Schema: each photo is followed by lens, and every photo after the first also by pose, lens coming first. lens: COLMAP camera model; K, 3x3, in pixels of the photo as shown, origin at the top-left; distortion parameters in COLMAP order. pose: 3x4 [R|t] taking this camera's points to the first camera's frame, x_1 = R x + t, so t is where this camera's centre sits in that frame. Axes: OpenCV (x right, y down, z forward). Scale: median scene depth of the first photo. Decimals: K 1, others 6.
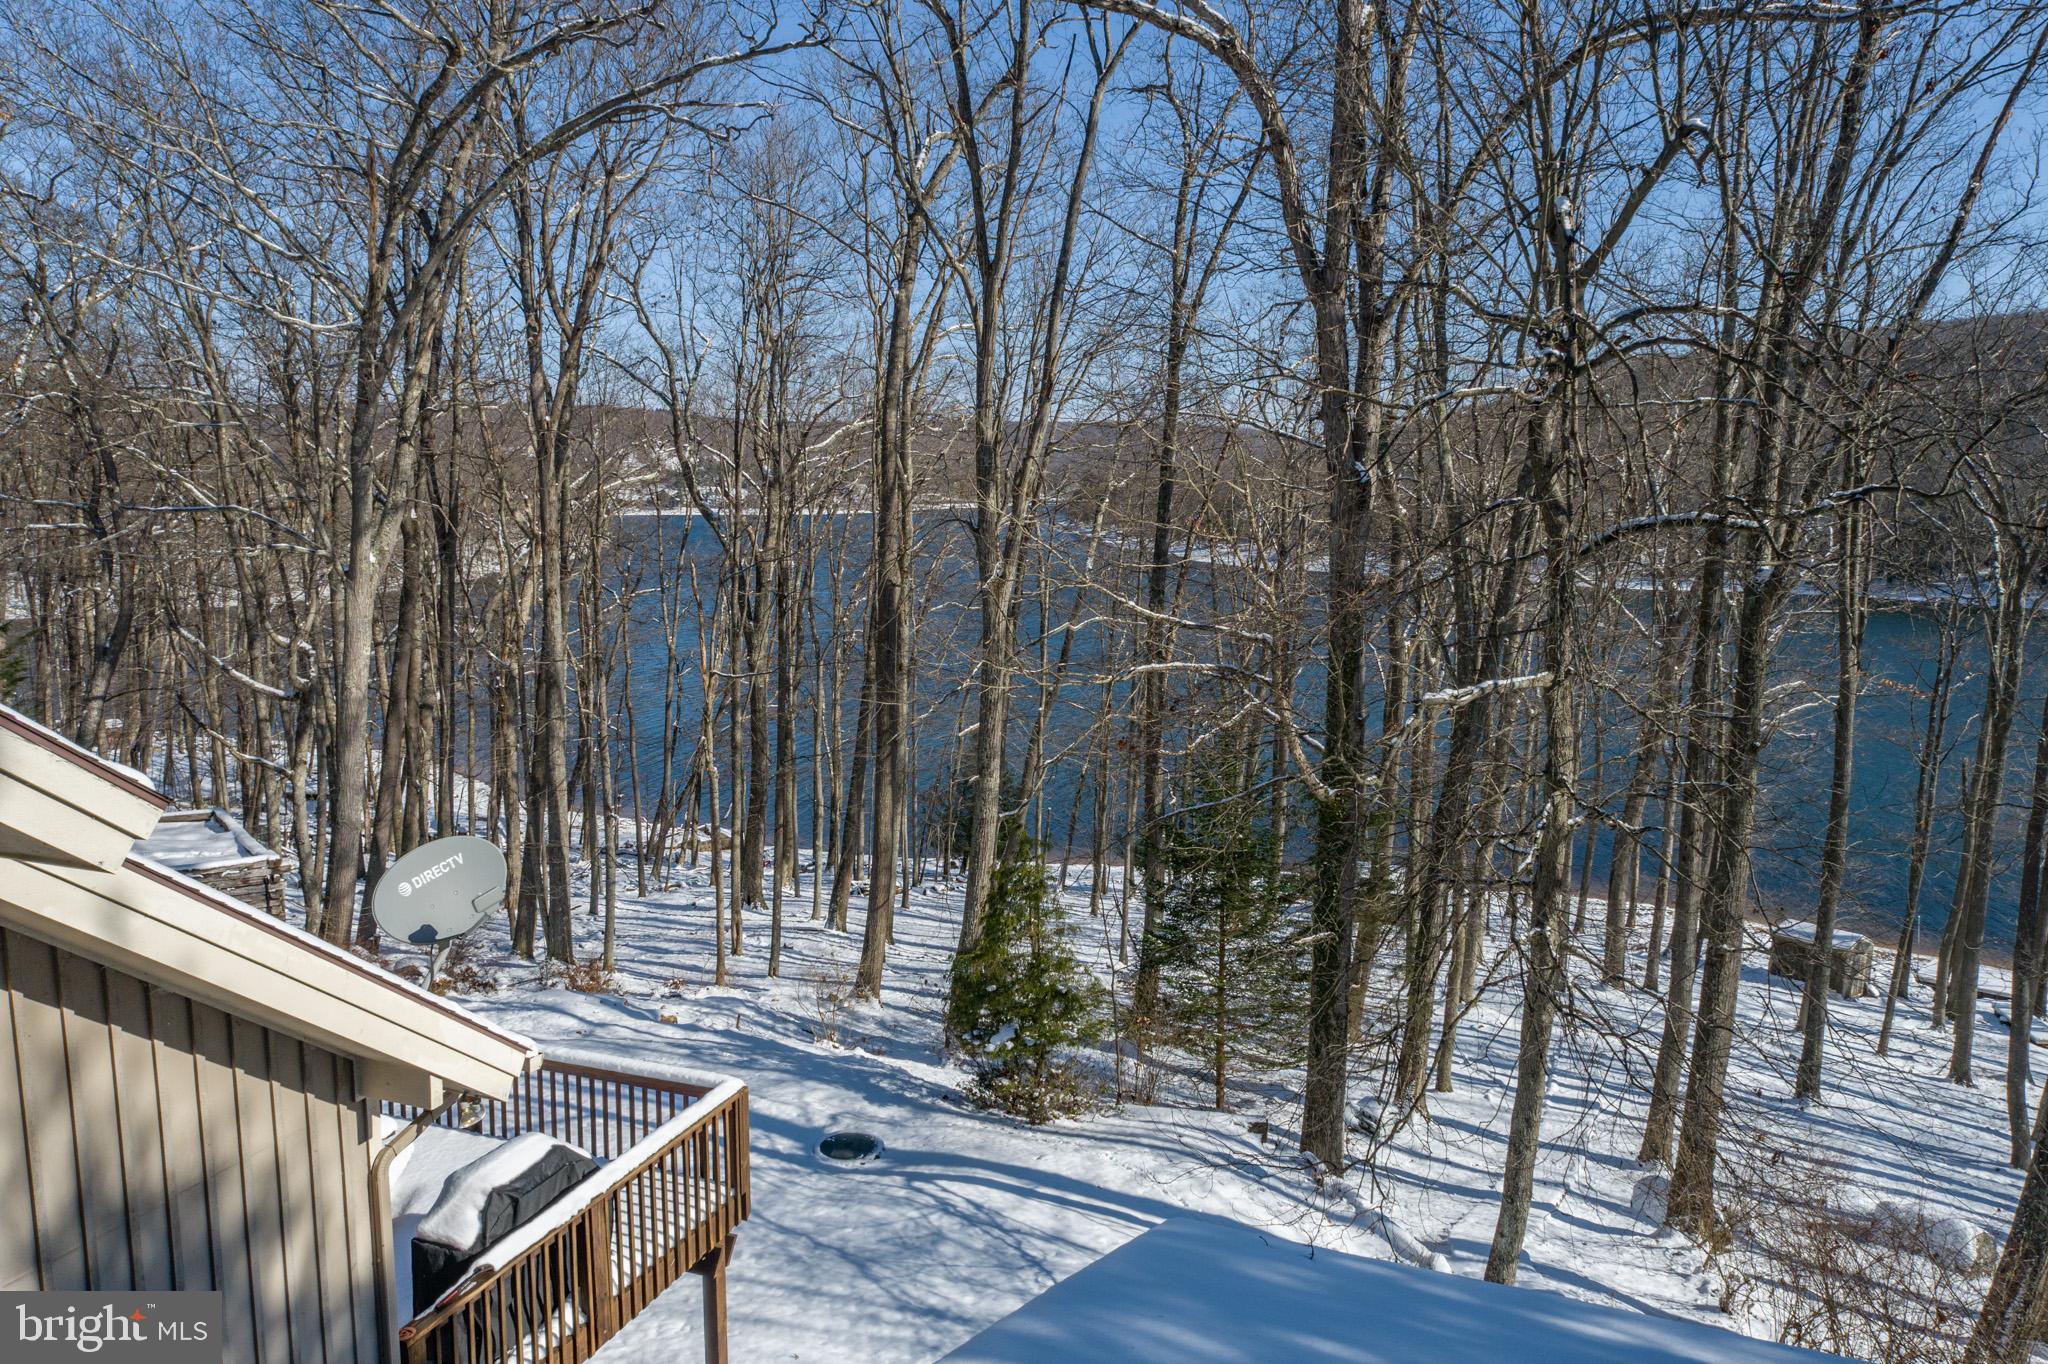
lens RADIAL K [[1392.9, 0, 1016.1], [0, 1392.9, 691.0], [0, 0, 1]] dist [-0.002797, 0.002006]
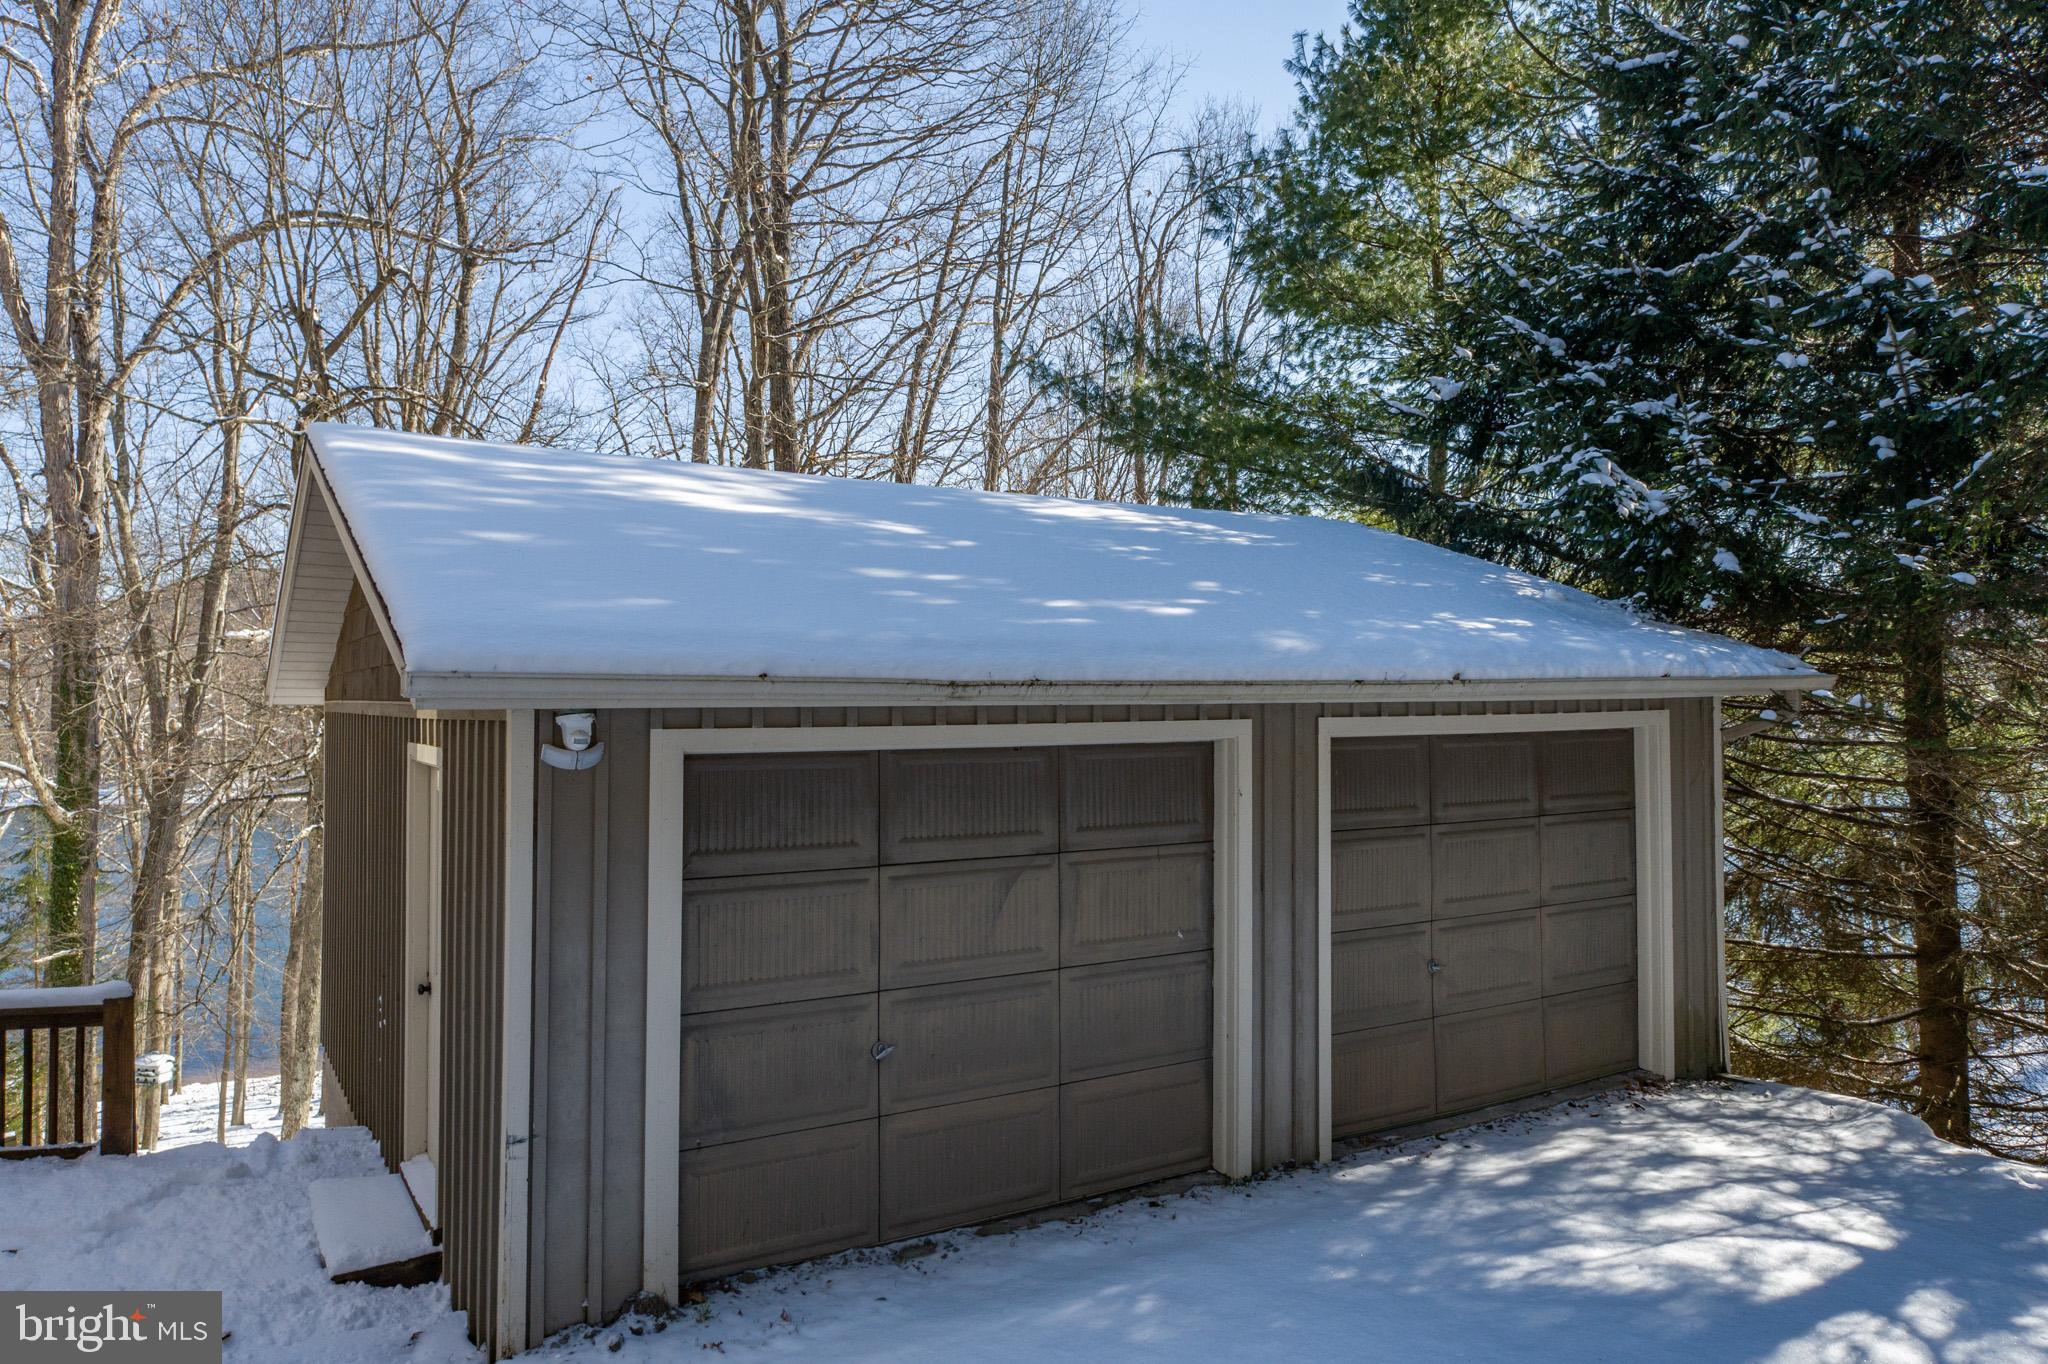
lens RADIAL K [[1392.6, 0, 1027.2], [0, 1392.6, 683.3], [0, 0, 1]] dist [0.002733, 0.007493]
pose [[0.595755, 0.007940, 0.803127, -0.214997], [0.124960, 0.986858, -0.102451, 0.186559], [-0.793385, 0.161394, 0.586934, -0.258585]]
